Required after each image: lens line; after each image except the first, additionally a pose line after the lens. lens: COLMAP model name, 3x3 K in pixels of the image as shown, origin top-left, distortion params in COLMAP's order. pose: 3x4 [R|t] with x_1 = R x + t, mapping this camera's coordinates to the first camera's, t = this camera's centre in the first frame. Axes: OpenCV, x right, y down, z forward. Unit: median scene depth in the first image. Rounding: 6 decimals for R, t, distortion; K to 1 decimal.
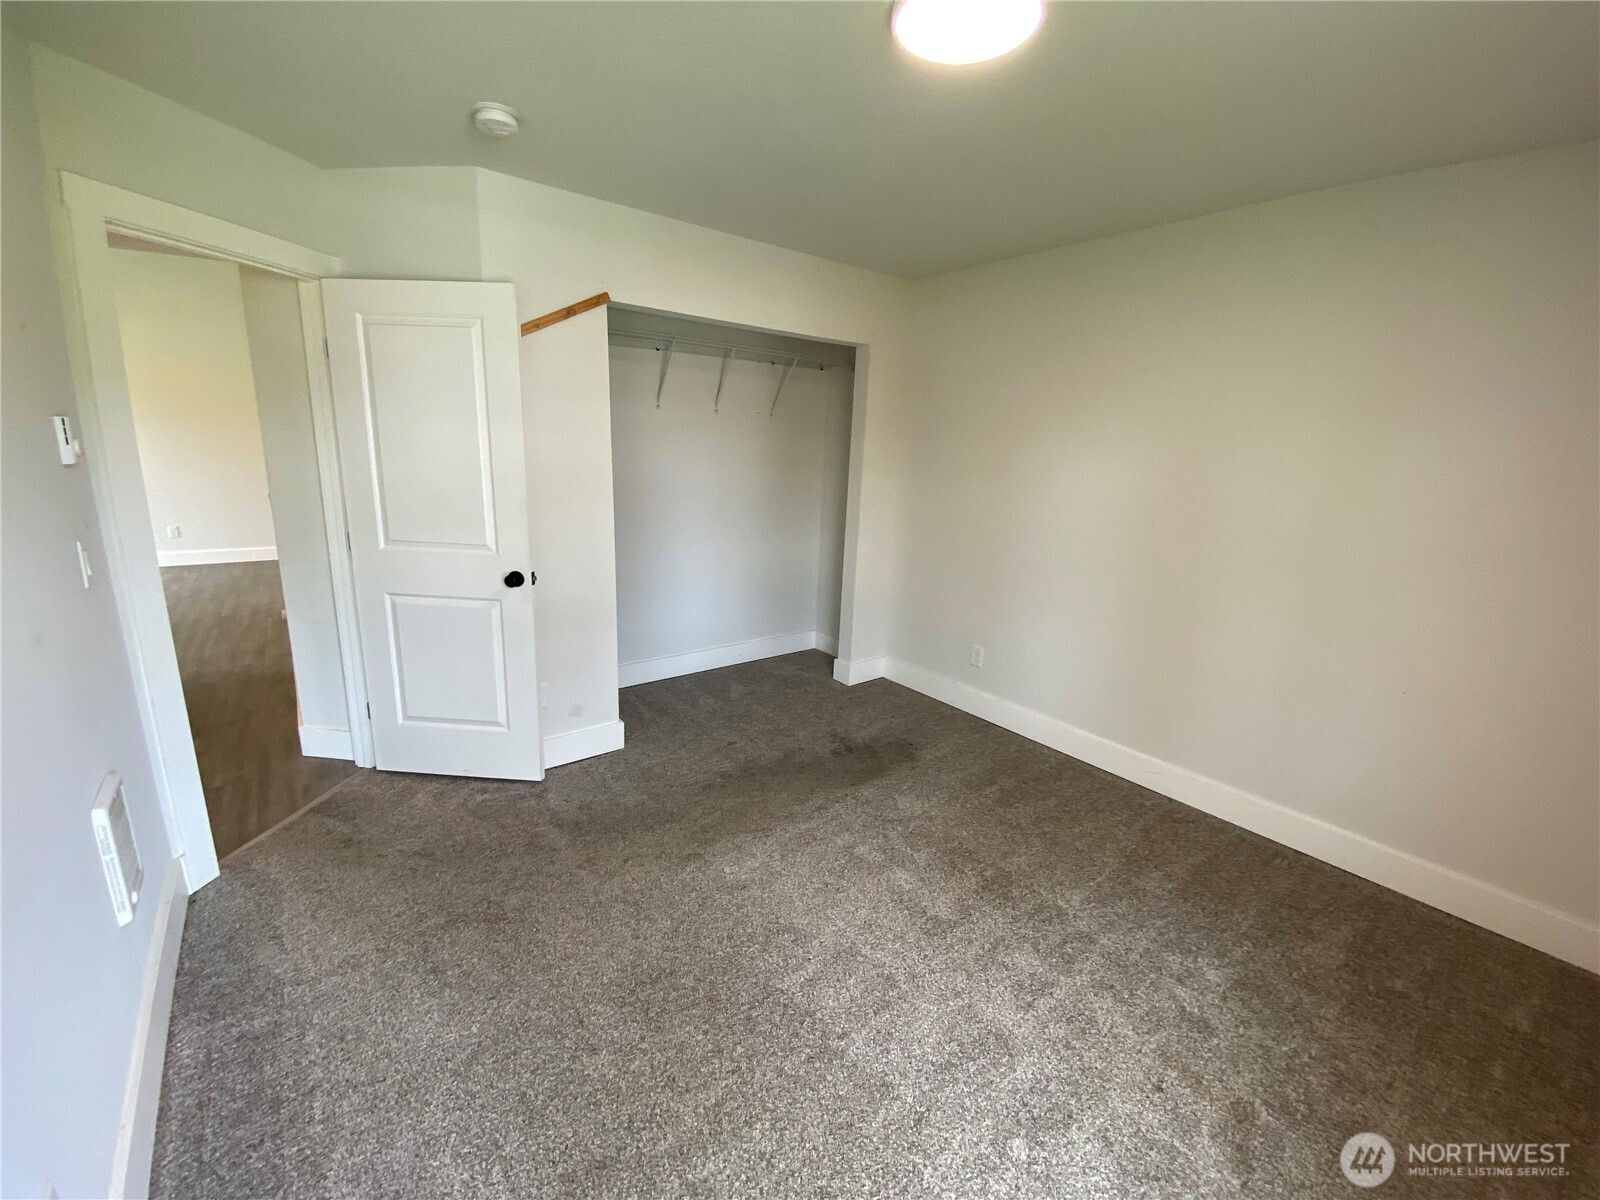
lens RADIAL K [[646.9, 0, 790.3], [0, 646.9, 596.0], [0, 0, 1]] dist [0.038204, -0.032503]
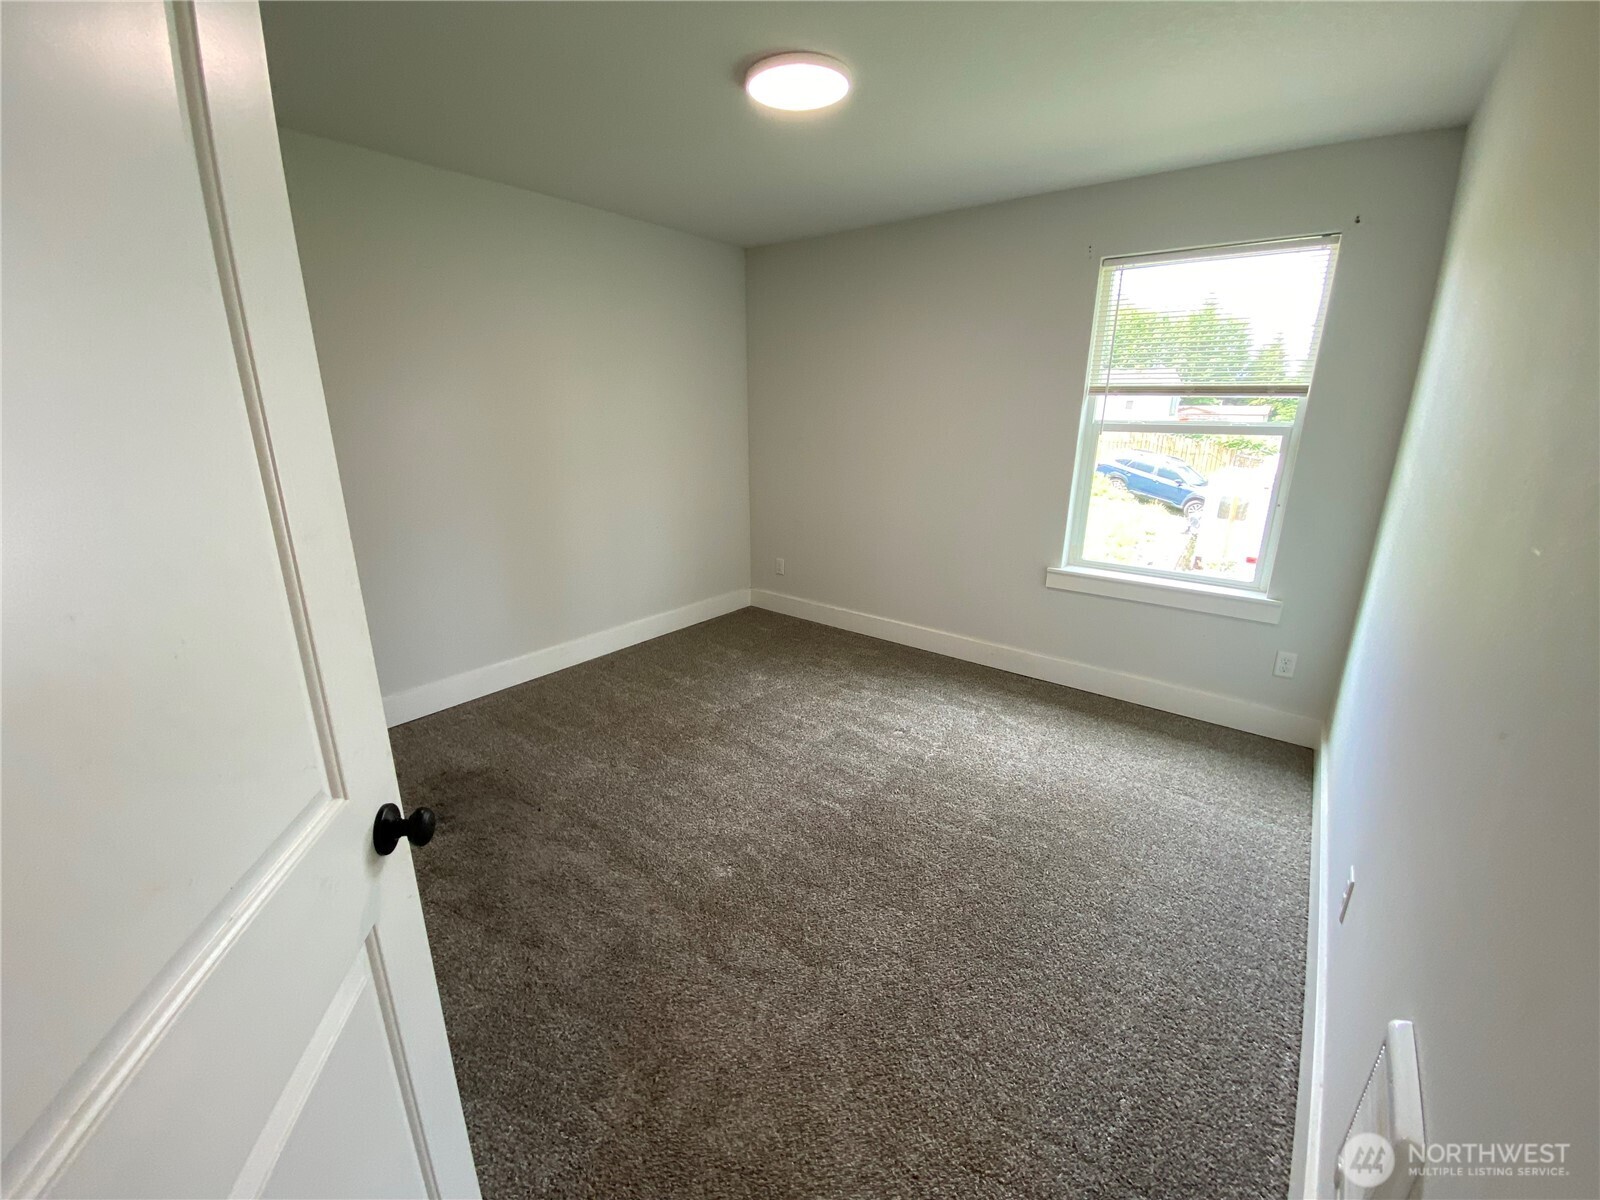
lens RADIAL K [[646.9, 0, 790.3], [0, 646.9, 596.0], [0, 0, 1]] dist [0.038204, -0.032503]
pose [[-0.246067, -0.299701, 0.921754, -0.859749], [0.210798, 0.911684, 0.352700, -0.235002], [-0.946053, 0.281091, -0.161159, 0.968673]]
